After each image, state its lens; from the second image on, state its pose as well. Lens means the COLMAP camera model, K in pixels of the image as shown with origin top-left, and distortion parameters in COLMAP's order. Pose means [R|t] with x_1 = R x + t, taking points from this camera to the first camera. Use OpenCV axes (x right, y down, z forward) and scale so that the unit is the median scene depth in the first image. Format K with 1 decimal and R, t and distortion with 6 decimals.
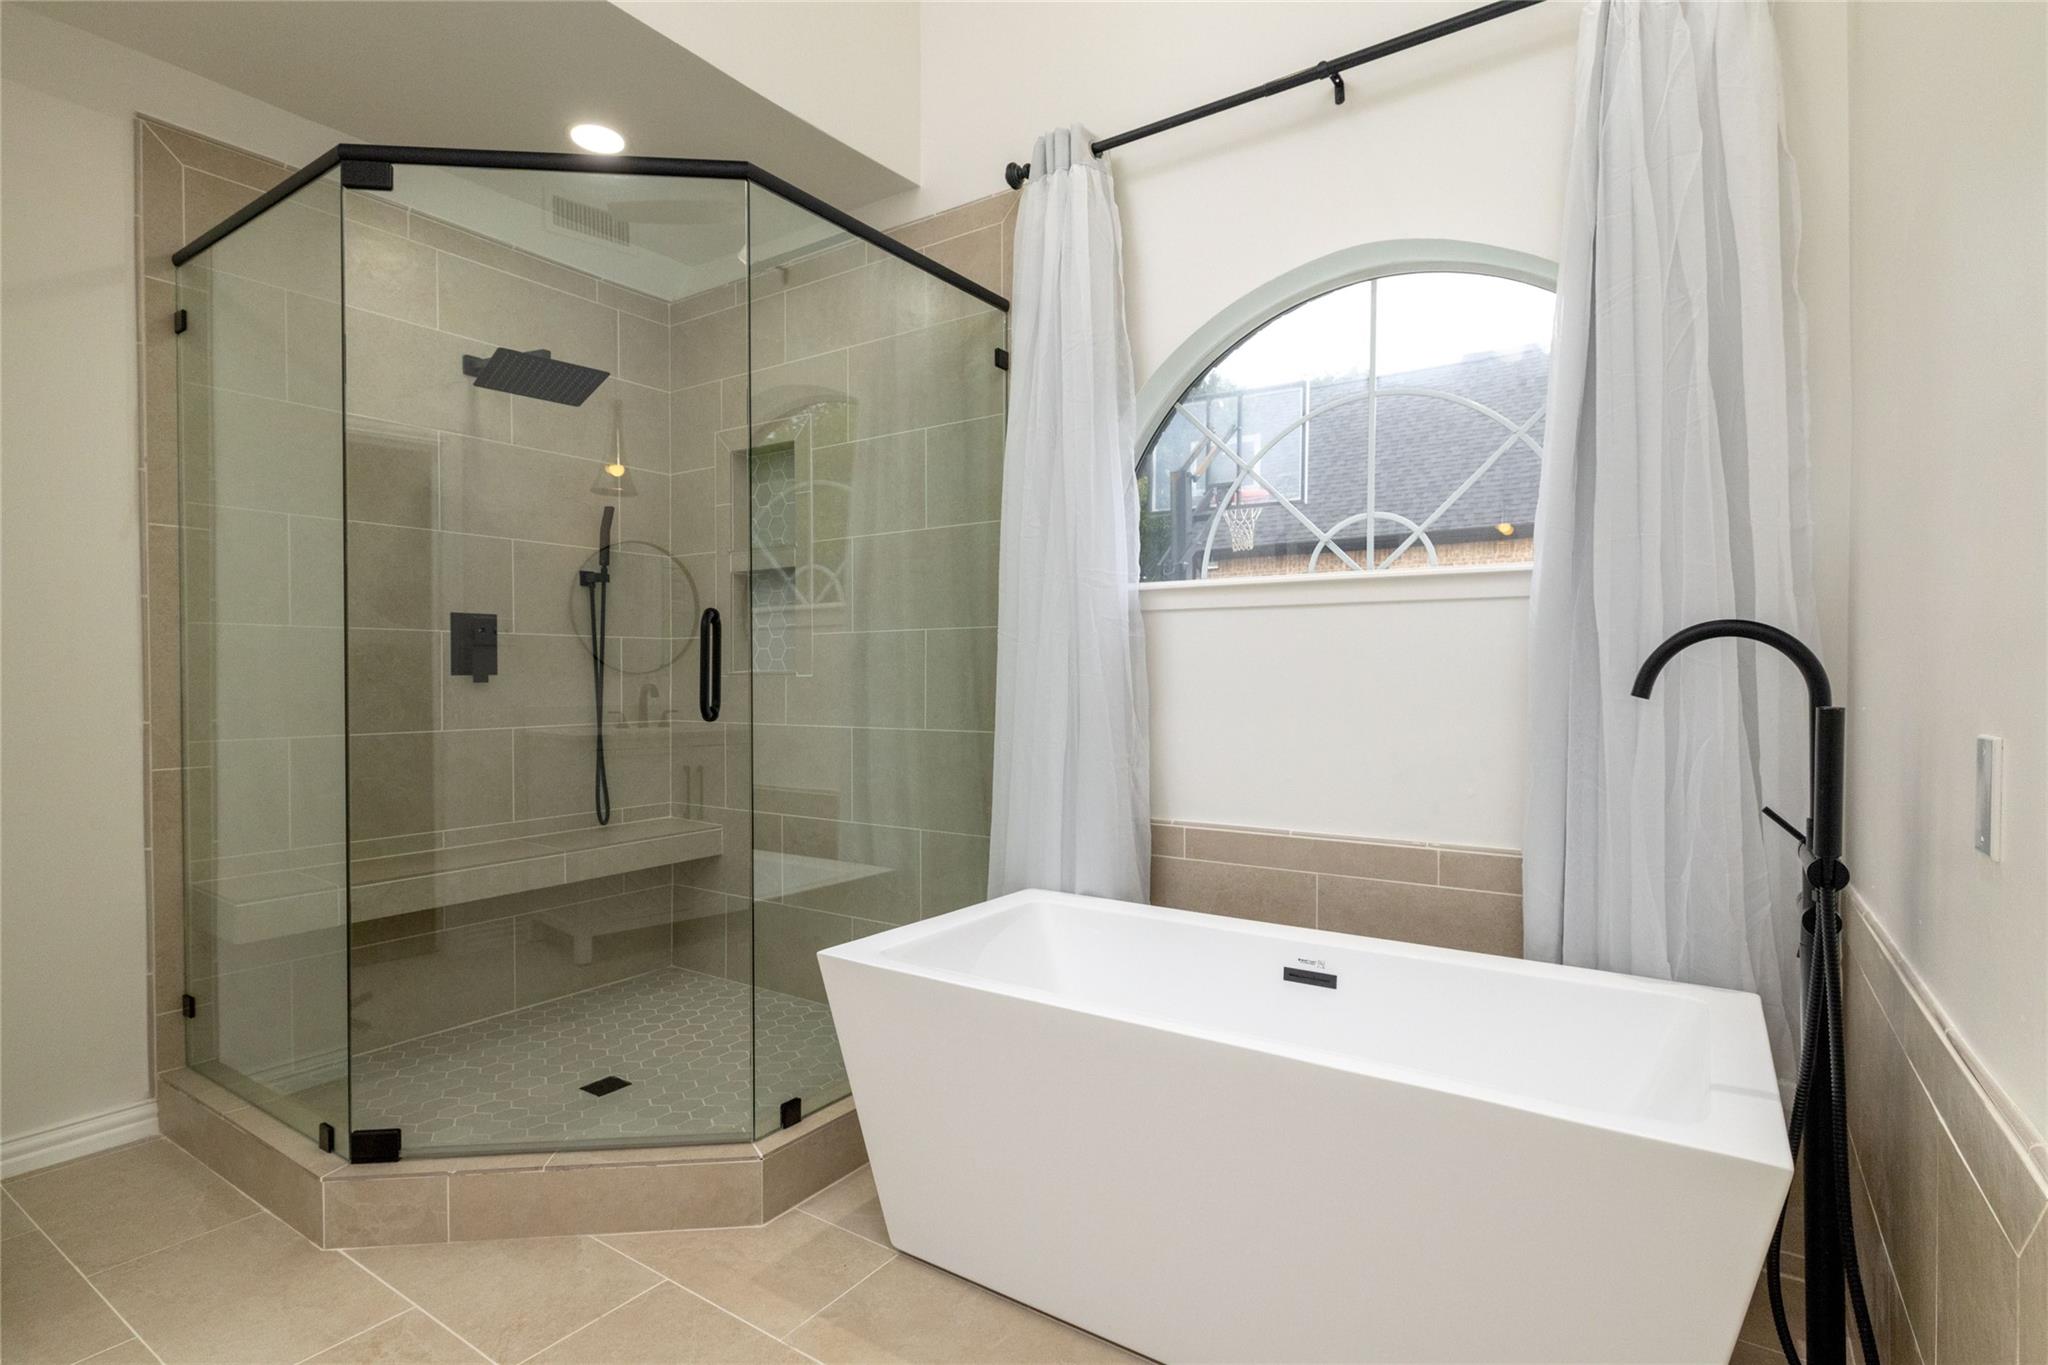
lens RADIAL K [[1007.2, 0, 1018.2], [0, 1007.2, 681.1], [0, 0, 1]] dist [0.002505, 0.000212]
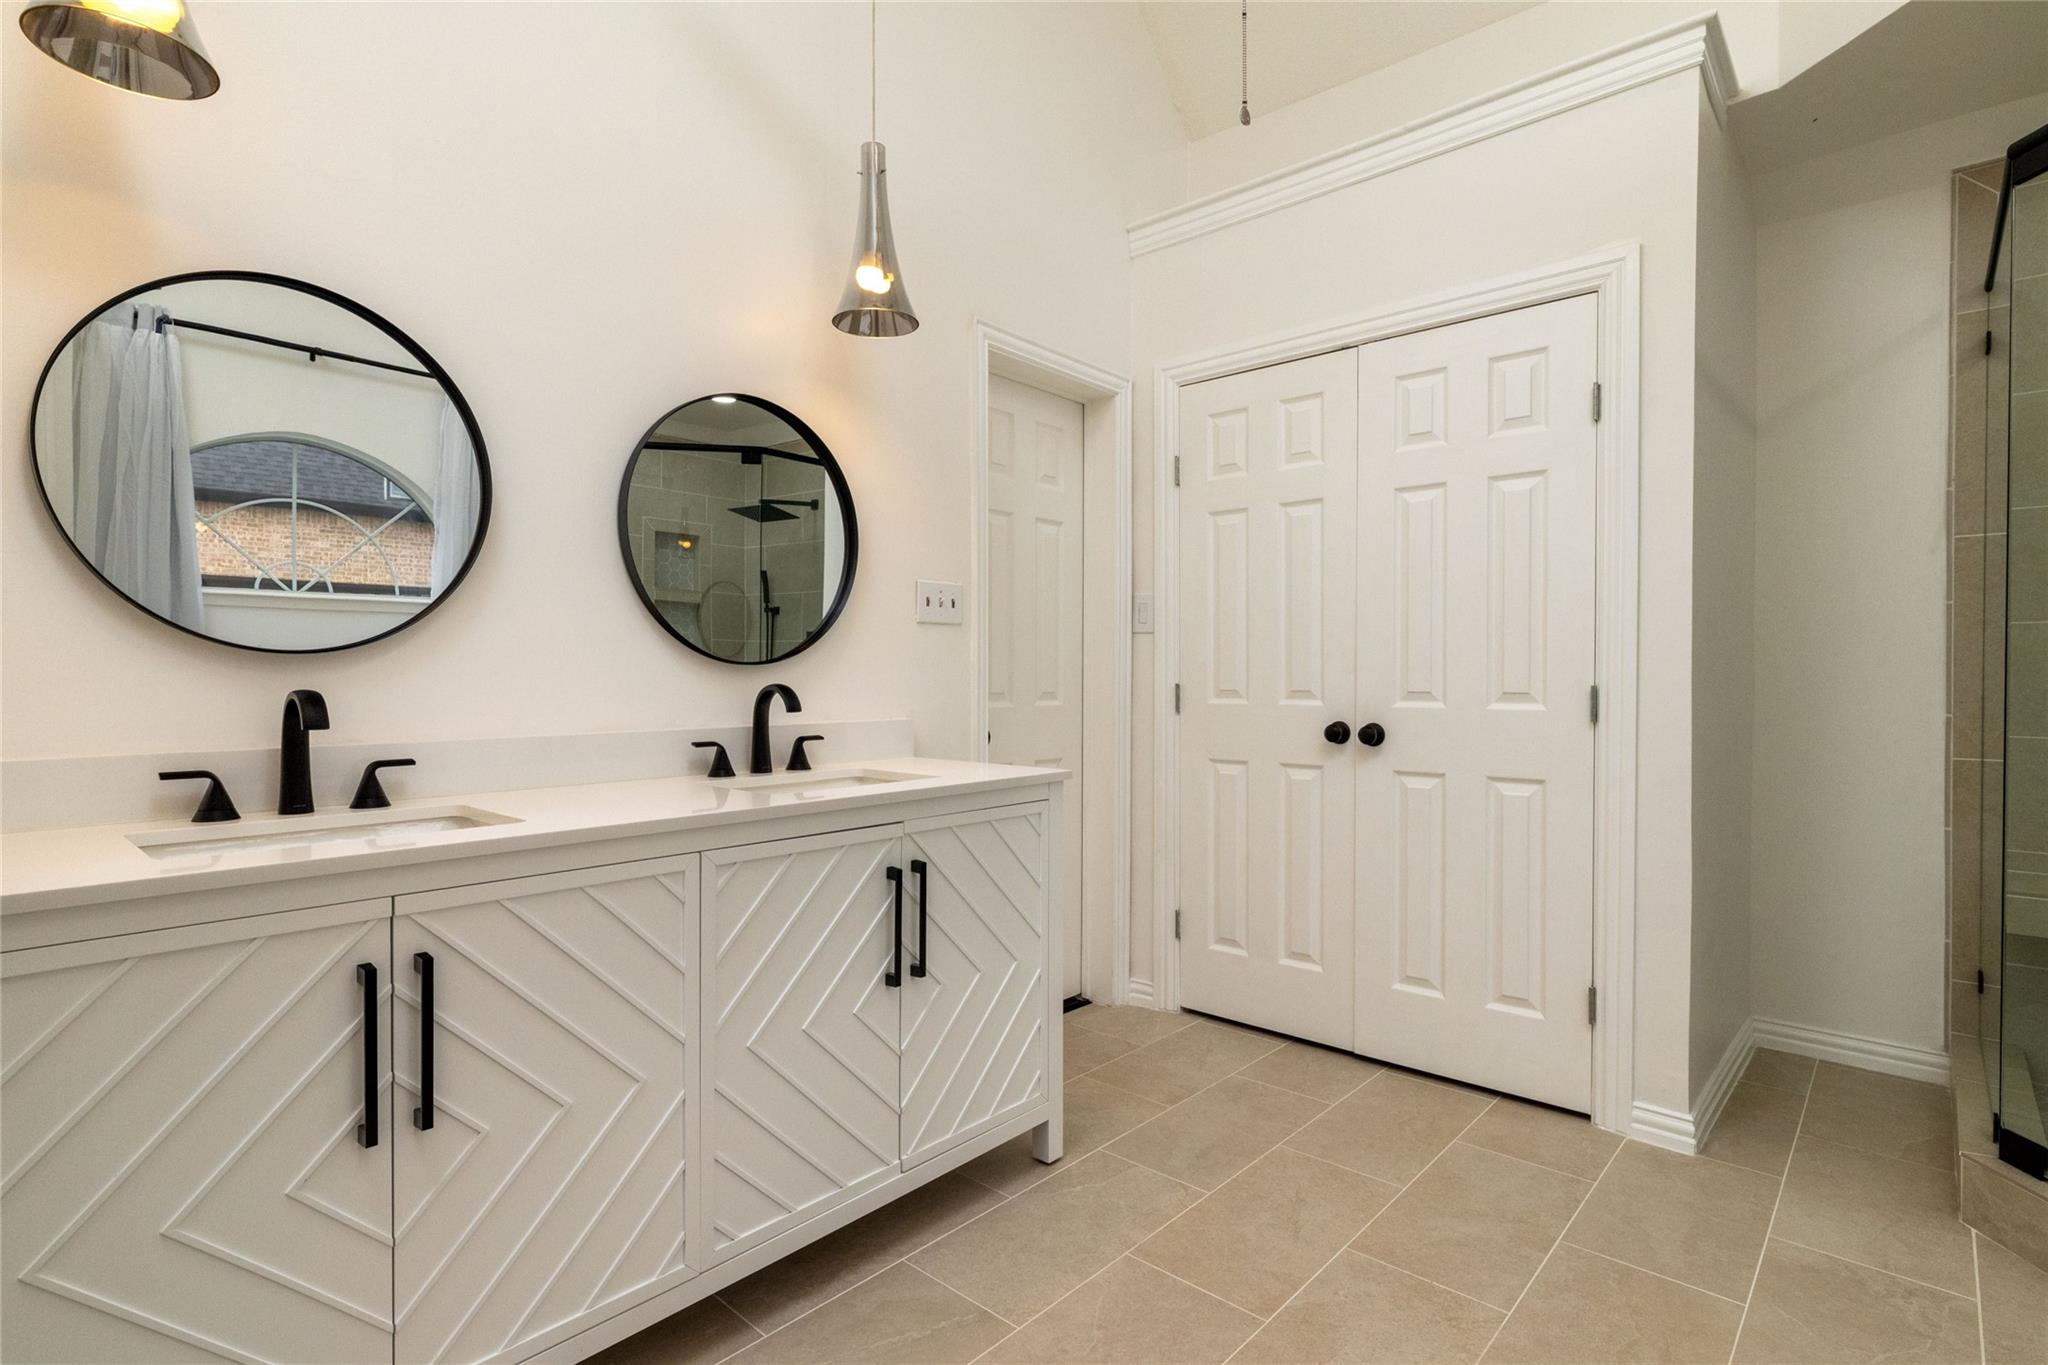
lens RADIAL K [[1007.2, 0, 1020.1], [0, 1007.2, 678.4], [0, 0, 1]] dist [0.002505, 0.000212]
pose [[-0.133868, 0.007113, -0.990974, 0.377437], [-0.006816, 0.999944, 0.008098, -0.002021], [0.990976, 0.007839, -0.133812, 0.131734]]
